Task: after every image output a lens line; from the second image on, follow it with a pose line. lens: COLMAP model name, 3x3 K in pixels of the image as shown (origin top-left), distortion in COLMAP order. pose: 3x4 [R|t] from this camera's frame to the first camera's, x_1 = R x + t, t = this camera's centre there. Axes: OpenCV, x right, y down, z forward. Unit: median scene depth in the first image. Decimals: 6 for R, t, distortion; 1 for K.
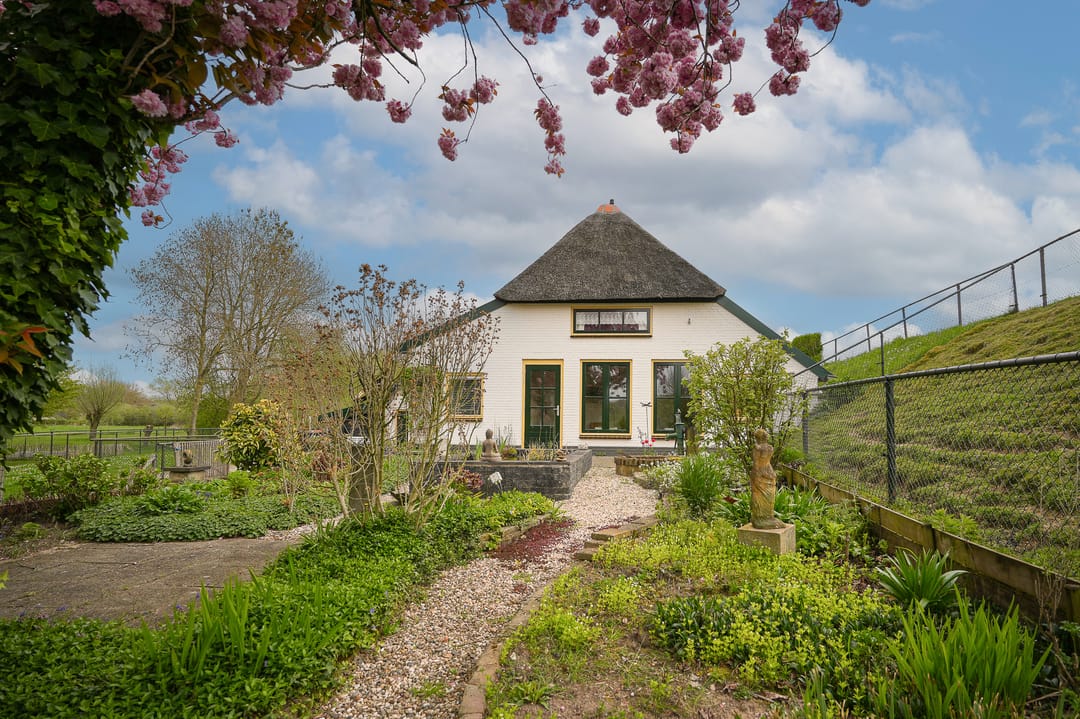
lens RADIAL K [[610.6, 0, 571.9], [0, 610.6, 366.6], [0, 0, 1]] dist [-0.033842, 0.041402]
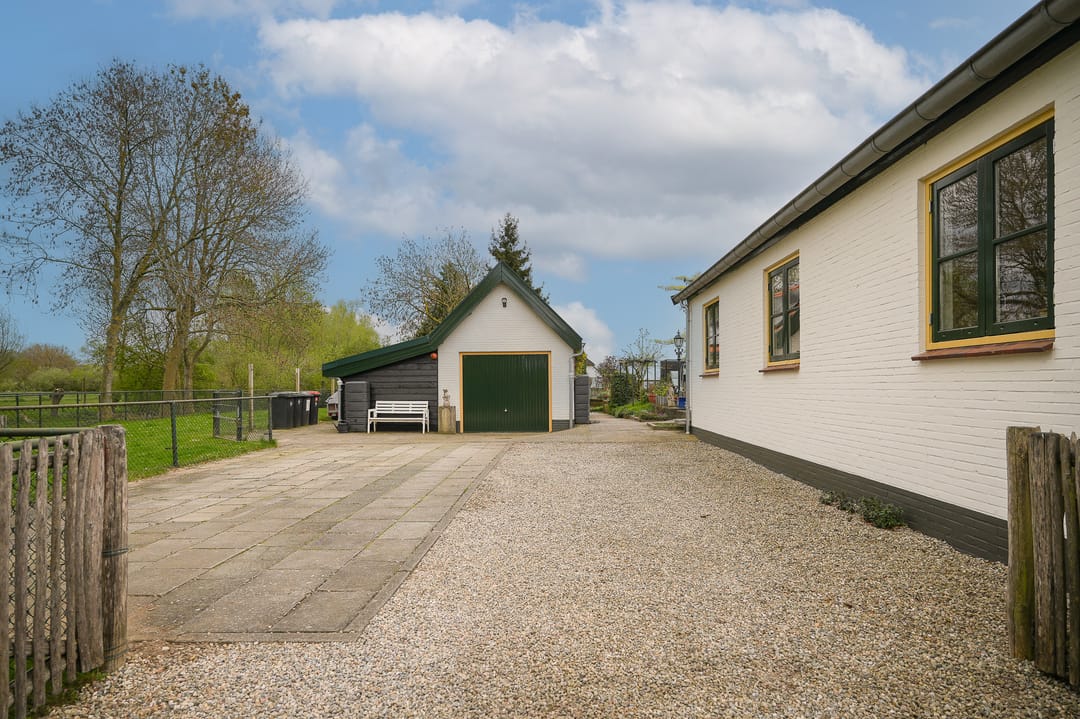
lens RADIAL K [[579.1, 0, 536.9], [0, 579.1, 366.5], [0, 0, 1]] dist [-0.041150, 0.032424]
pose [[0.998365, -0.007616, 0.056655, -0.162208], [0.004228, 0.998209, 0.059674, 0.034218], [-0.057008, -0.059337, 0.996609, 0.295990]]
